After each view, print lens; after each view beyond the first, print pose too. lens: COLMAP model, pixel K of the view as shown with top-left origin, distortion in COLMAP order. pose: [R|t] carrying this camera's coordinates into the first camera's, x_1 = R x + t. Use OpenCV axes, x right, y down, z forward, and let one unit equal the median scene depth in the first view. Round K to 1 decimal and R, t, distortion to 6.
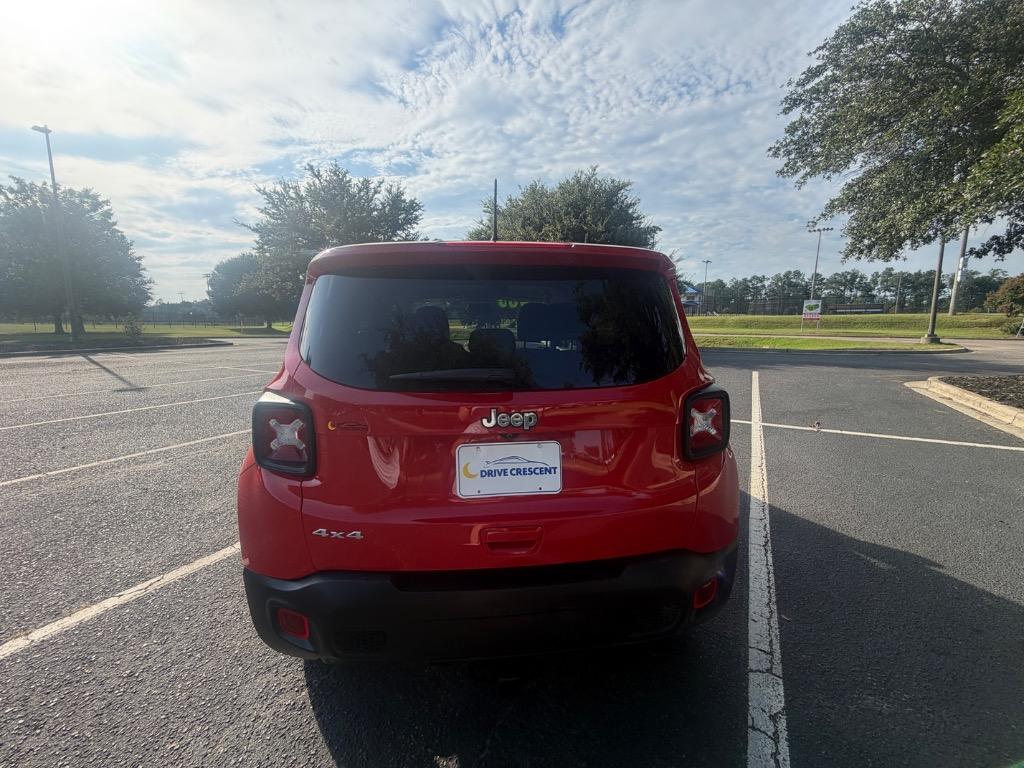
lens RADIAL K [[409.6, 0, 508.5], [0, 409.6, 379.3], [0, 0, 1]] dist [0.011197, -0.000030]
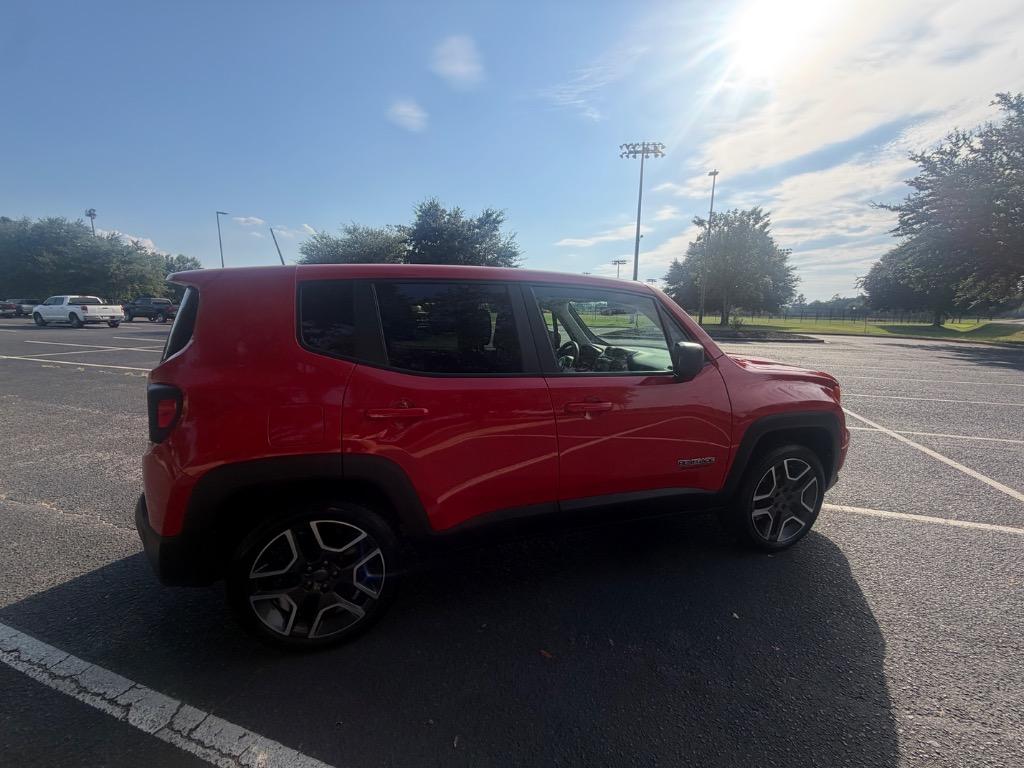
lens RADIAL K [[409.6, 0, 508.5], [0, 409.6, 379.3], [0, 0, 1]] dist [0.011197, -0.000030]
pose [[0.199431, 0.166962, -0.965583, 0.096248], [-0.155070, 0.978338, 0.137140, -0.016330], [0.967564, 0.122383, 0.221002, 0.089941]]
